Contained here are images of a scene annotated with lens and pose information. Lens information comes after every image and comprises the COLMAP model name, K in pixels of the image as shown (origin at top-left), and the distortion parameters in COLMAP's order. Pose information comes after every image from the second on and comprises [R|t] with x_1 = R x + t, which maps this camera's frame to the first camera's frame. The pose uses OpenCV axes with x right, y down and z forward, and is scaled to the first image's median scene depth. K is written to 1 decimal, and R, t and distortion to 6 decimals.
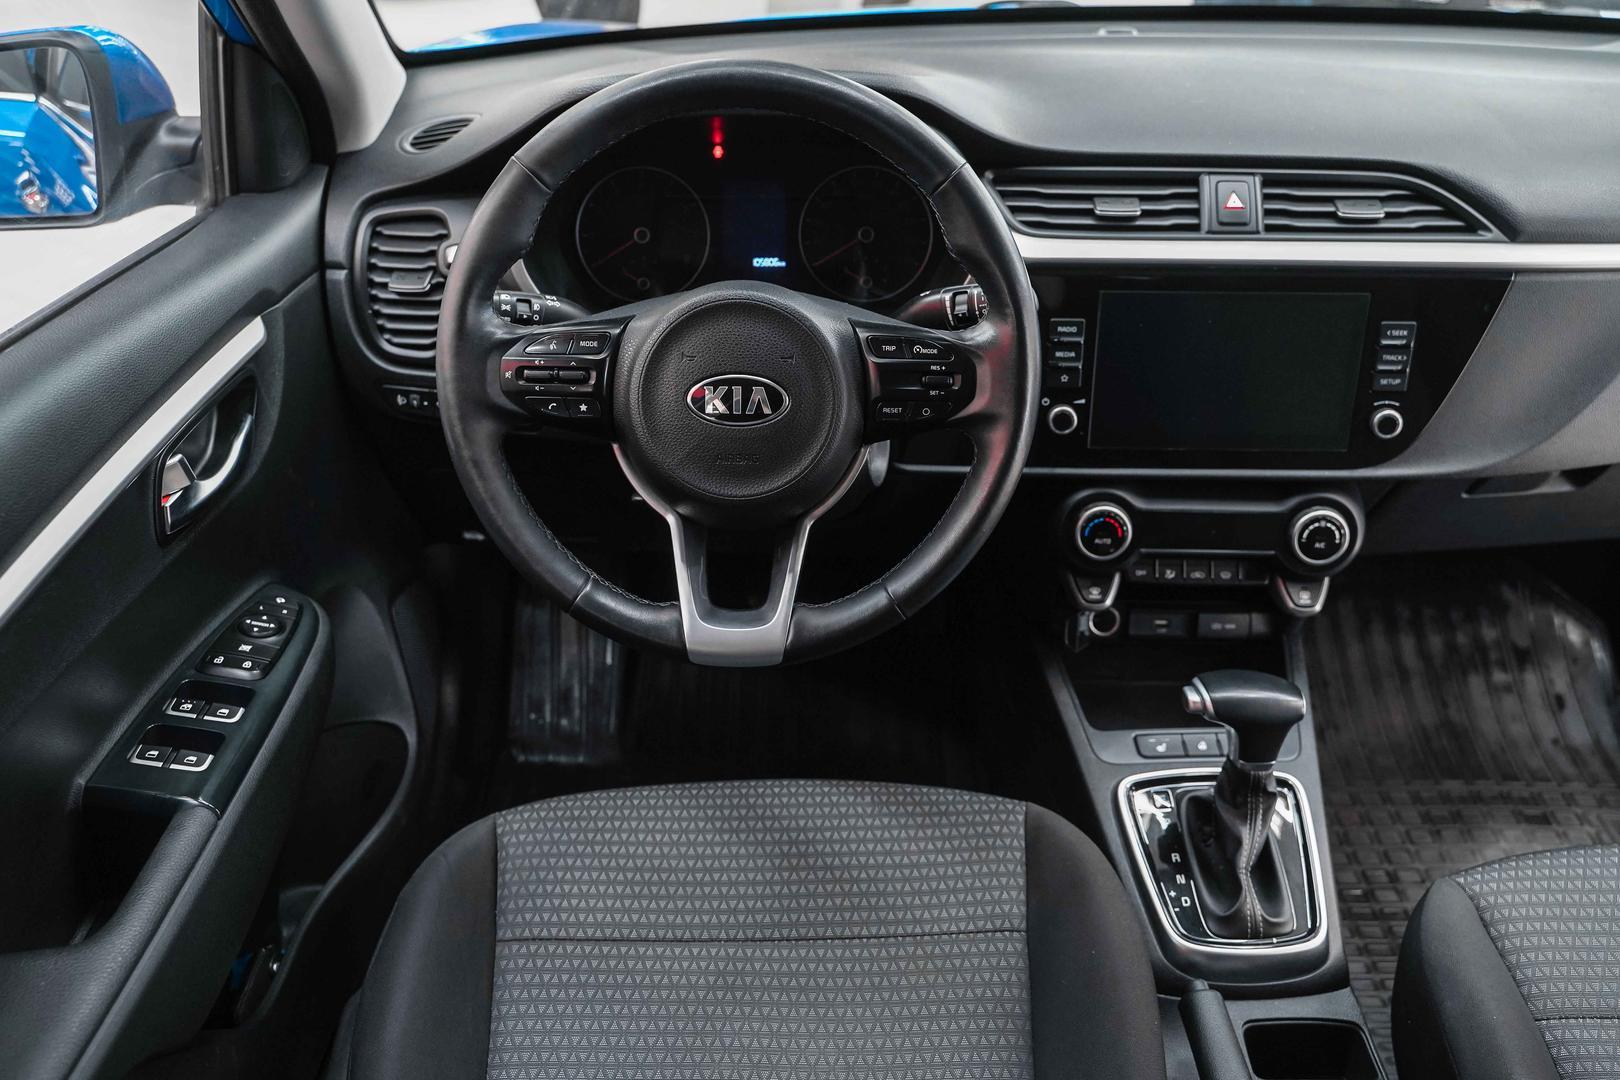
lens RADIAL K [[1309.5, 0, 810.0], [0, 1309.5, 540.0], [0, 0, 1]] dist [-0.004305, 0.005365]
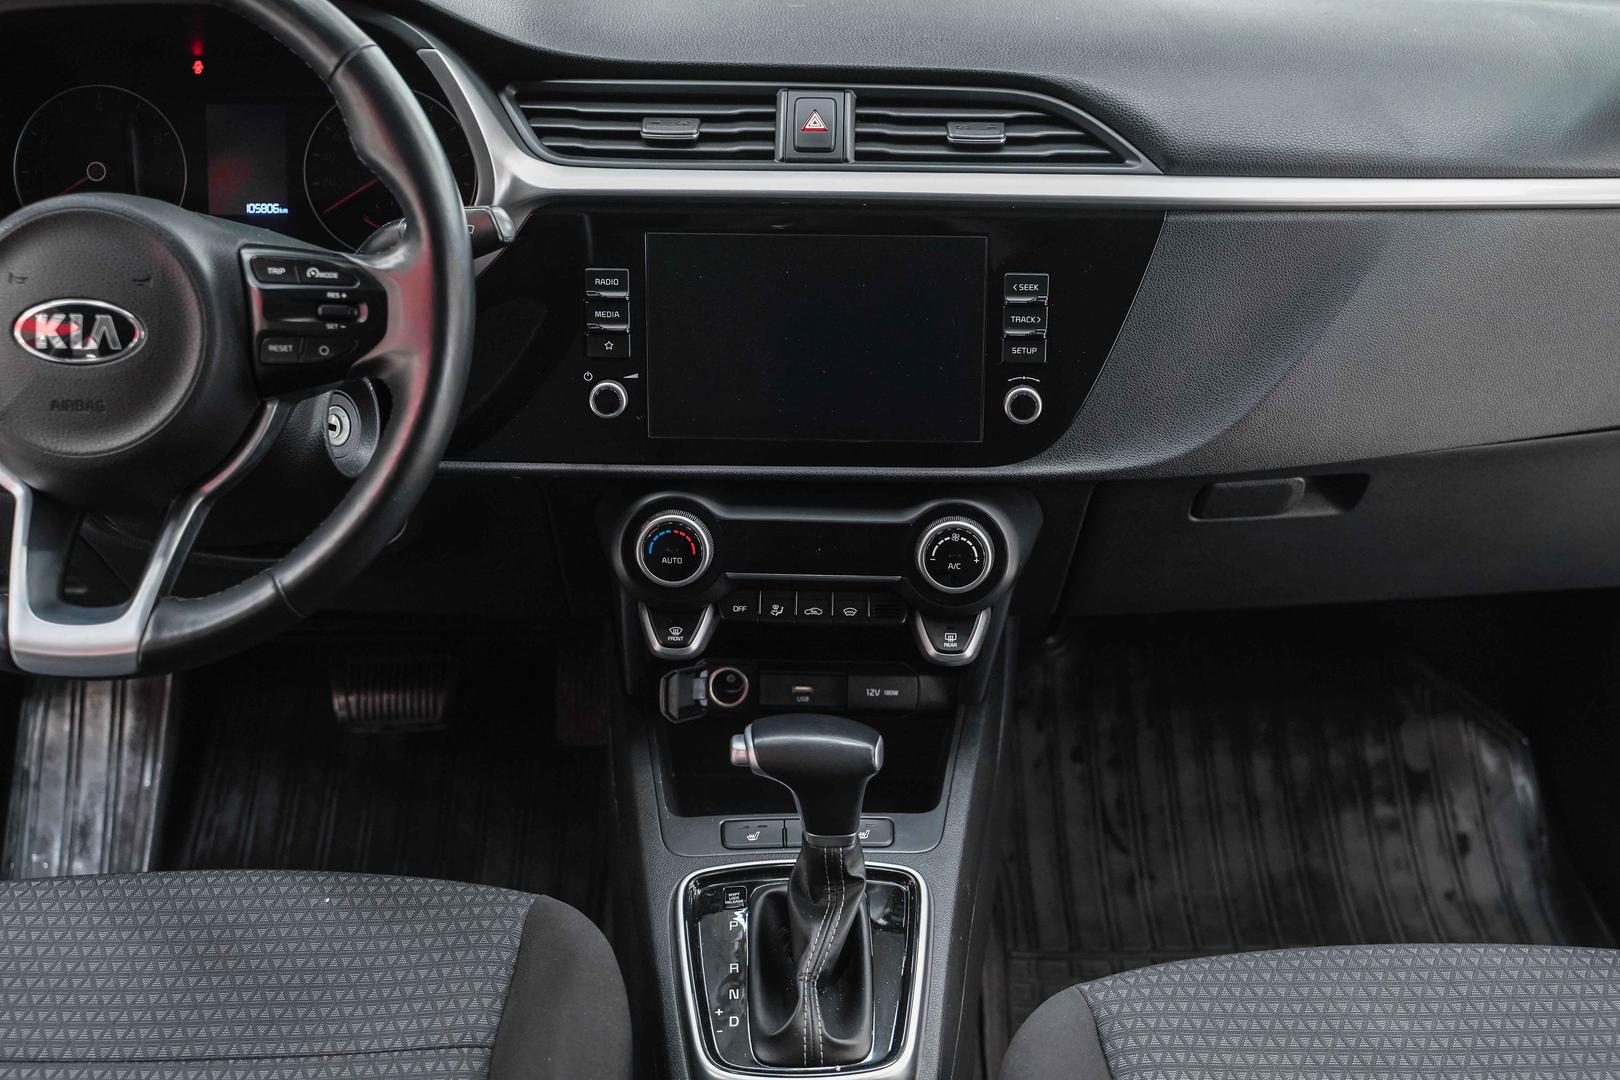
lens RADIAL K [[1946.4, 0, 809.2], [0, 1946.4, 549.2], [0, 0, 1]] dist [0.010830, -0.028611]
pose [[0.999915, 0.003923, 0.012440, 0.304924], [-0.002550, 0.994099, -0.108447, 0.123456], [-0.012792, 0.108406, 0.994024, -0.137394]]
